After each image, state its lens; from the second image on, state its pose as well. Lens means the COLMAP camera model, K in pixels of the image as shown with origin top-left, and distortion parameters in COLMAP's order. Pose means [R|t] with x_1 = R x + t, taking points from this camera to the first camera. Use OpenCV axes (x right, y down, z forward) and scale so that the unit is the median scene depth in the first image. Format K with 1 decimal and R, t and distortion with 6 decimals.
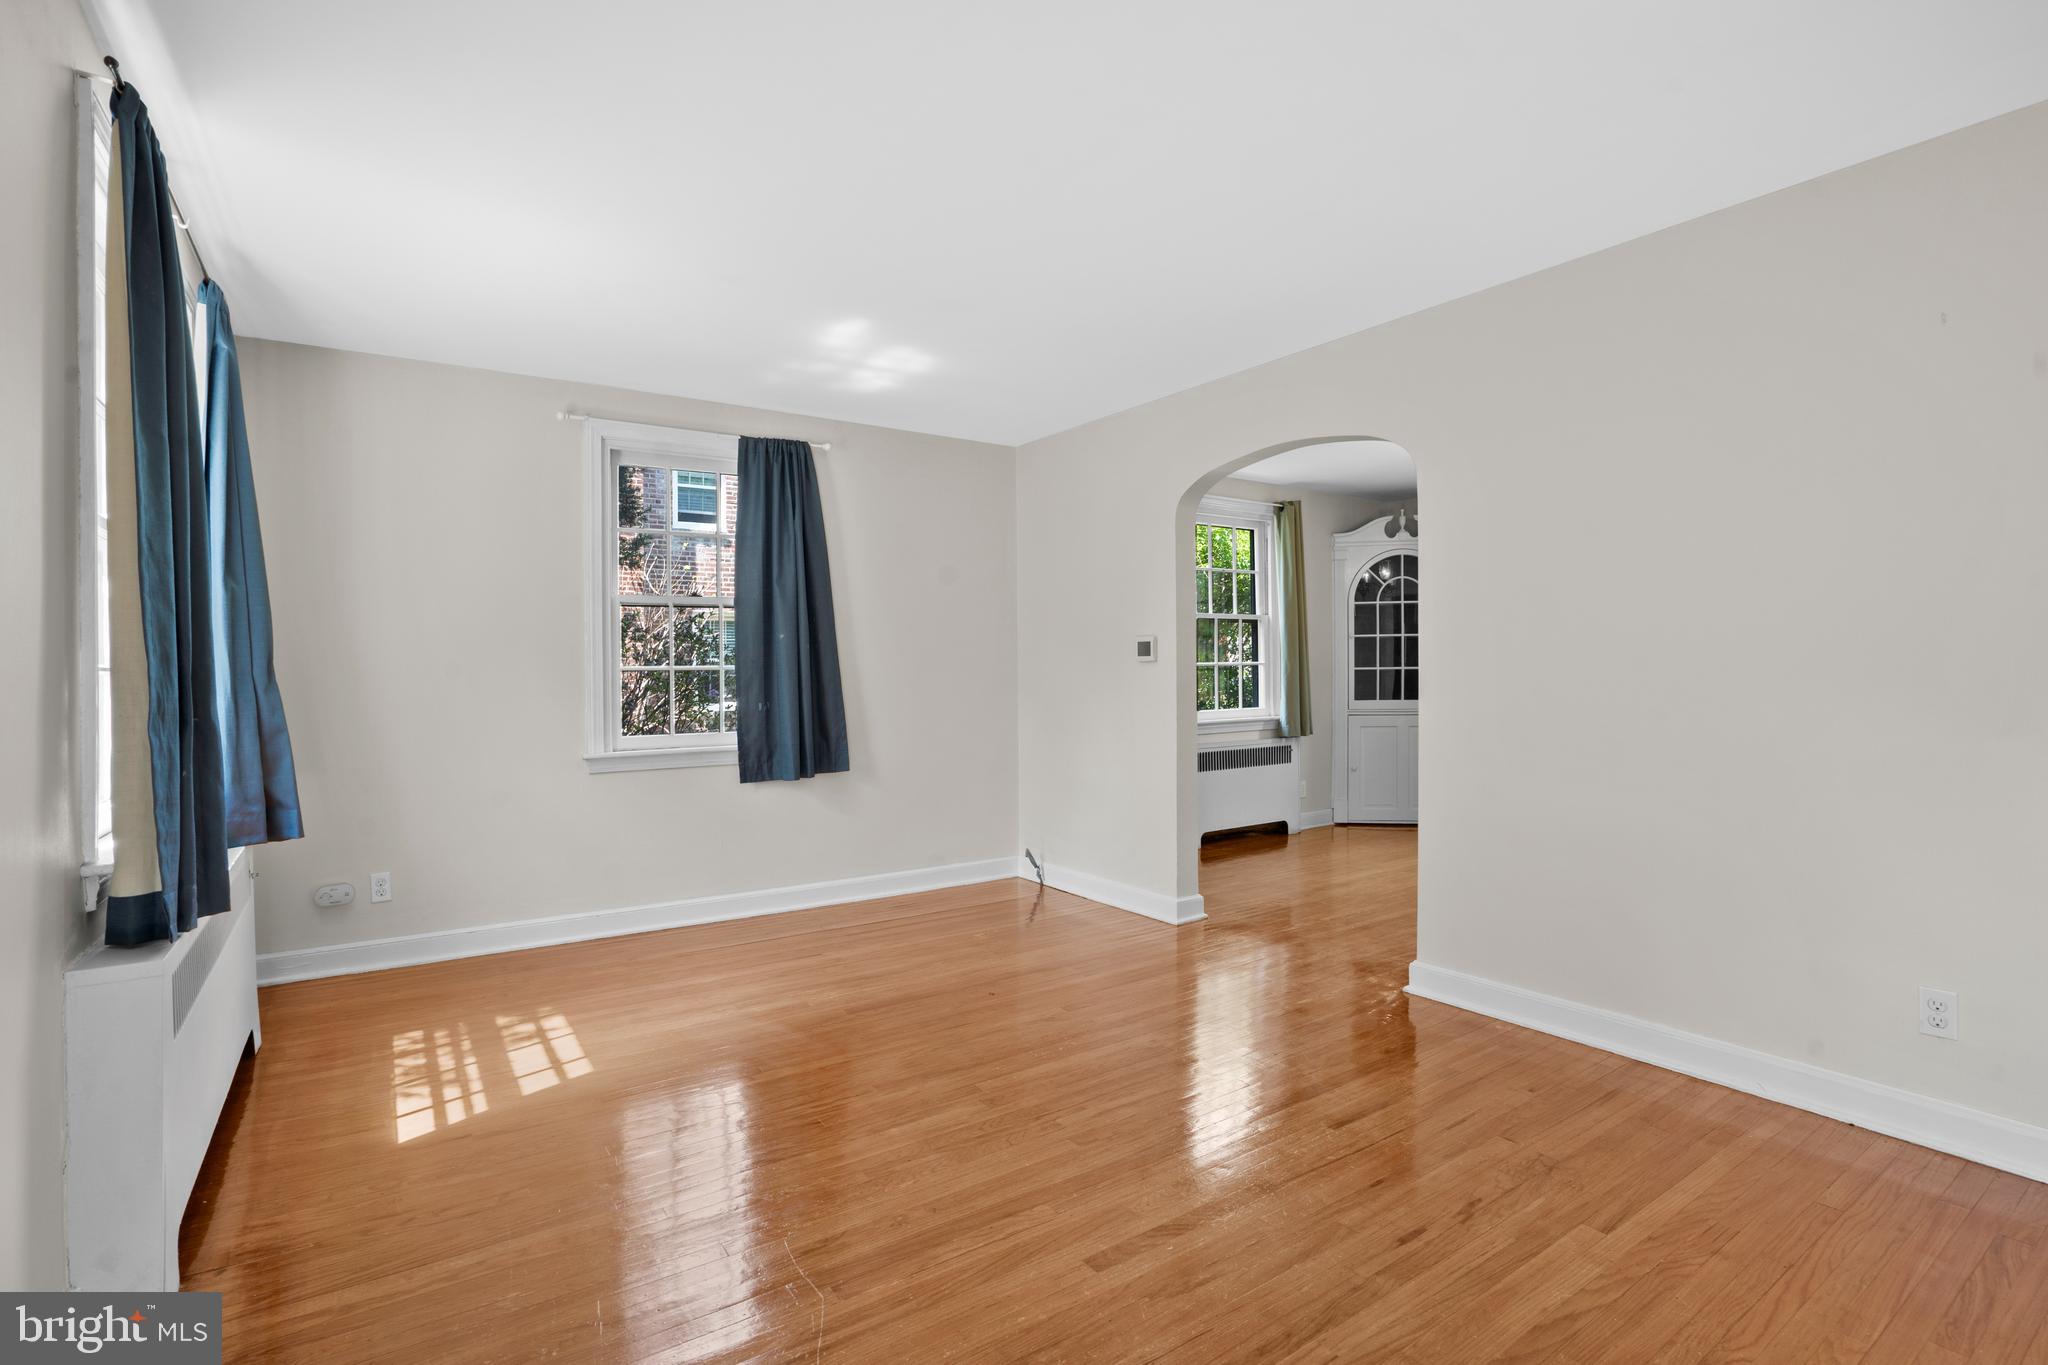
lens RADIAL K [[956.4, 0, 1017.5], [0, 956.4, 690.6], [0, 0, 1]] dist [-0.056962, 0.032562]
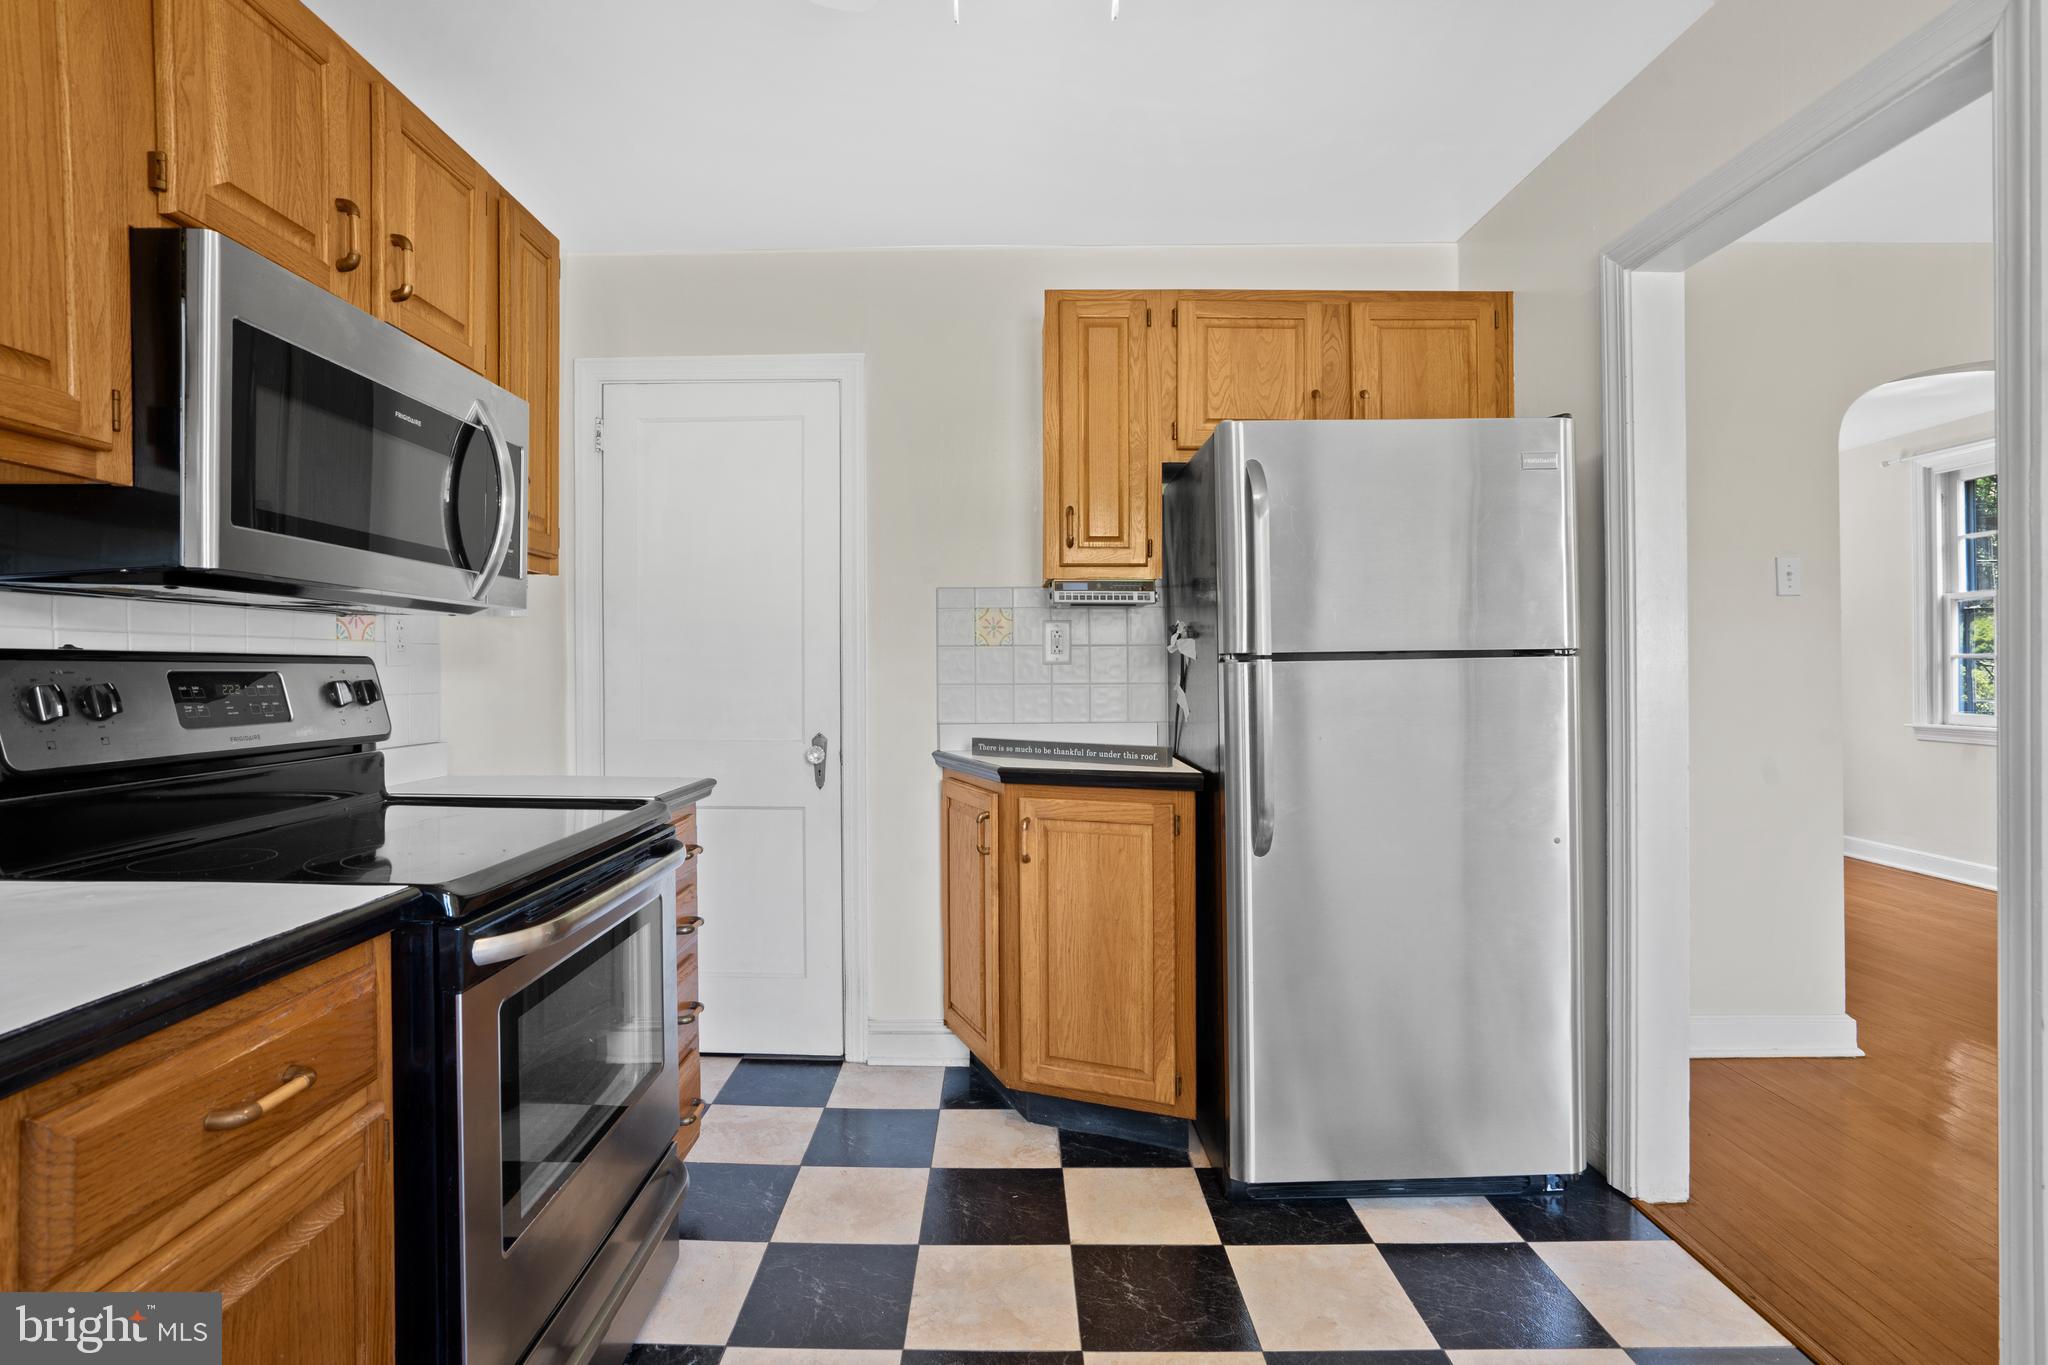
lens RADIAL K [[962.5, 0, 1020.8], [0, 962.5, 658.5], [0, 0, 1]] dist [-0.055378, 0.023889]
pose [[-0.580981, 0.004492, -0.813905, 1.192404], [-0.014882, 0.999759, 0.016141, -0.019267], [0.813781, 0.021490, -0.580774, 0.716618]]
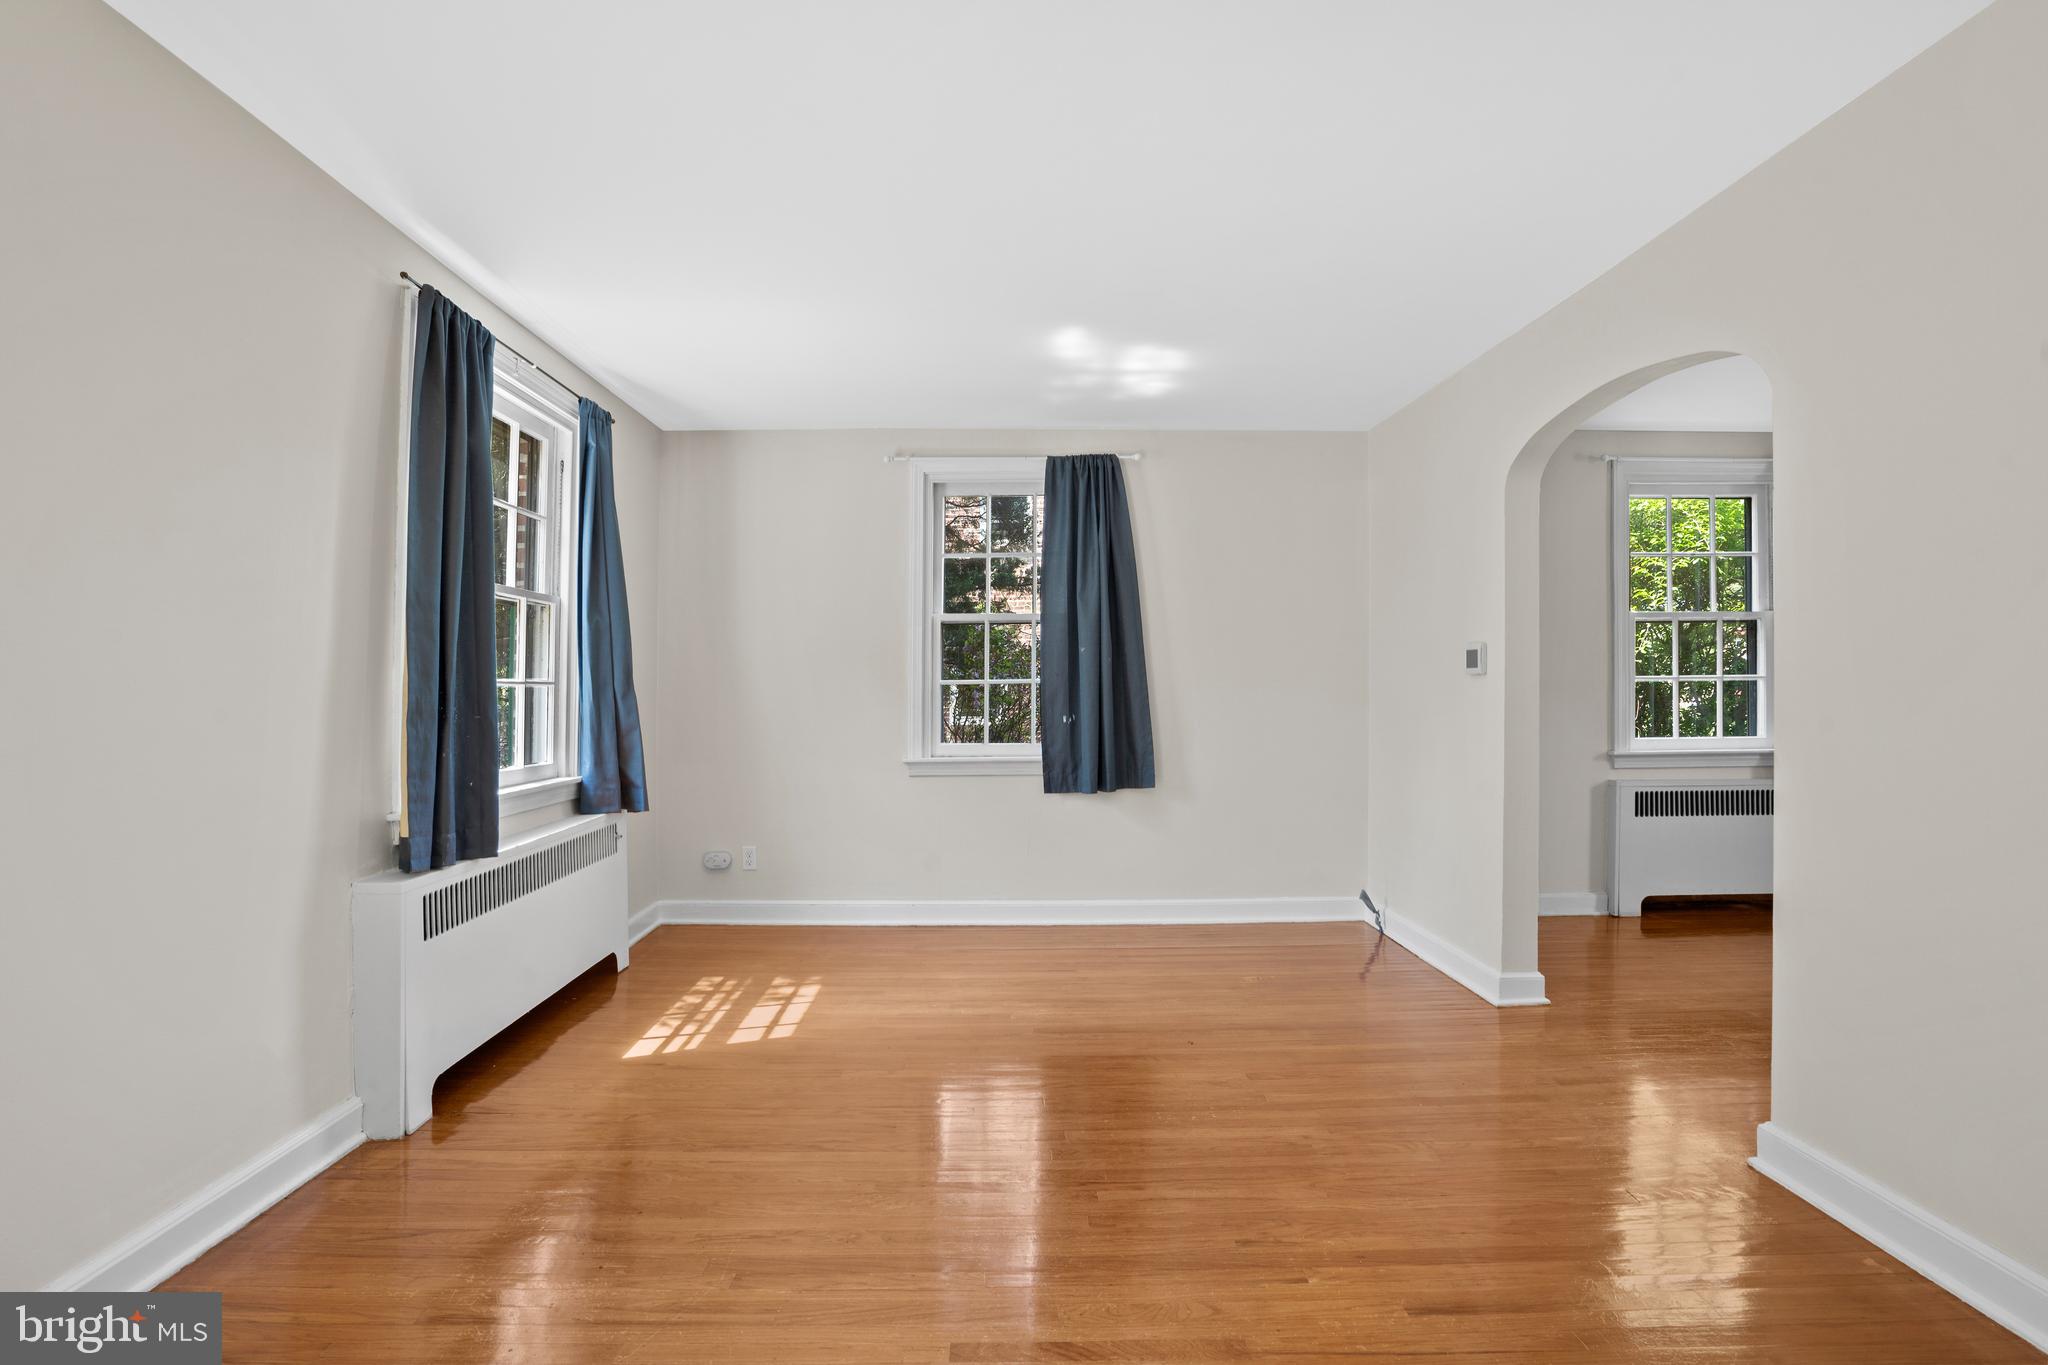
lens RADIAL K [[964.7, 0, 1024.0], [0, 964.7, 682.5], [0, 0, 1]] dist [-0.060852, 0.027018]
pose [[0.837778, 0.002725, -0.546005, 0.276361], [-0.014699, 0.999738, -0.017565, -0.003861], [0.545813, 0.022741, 0.837598, 0.121513]]
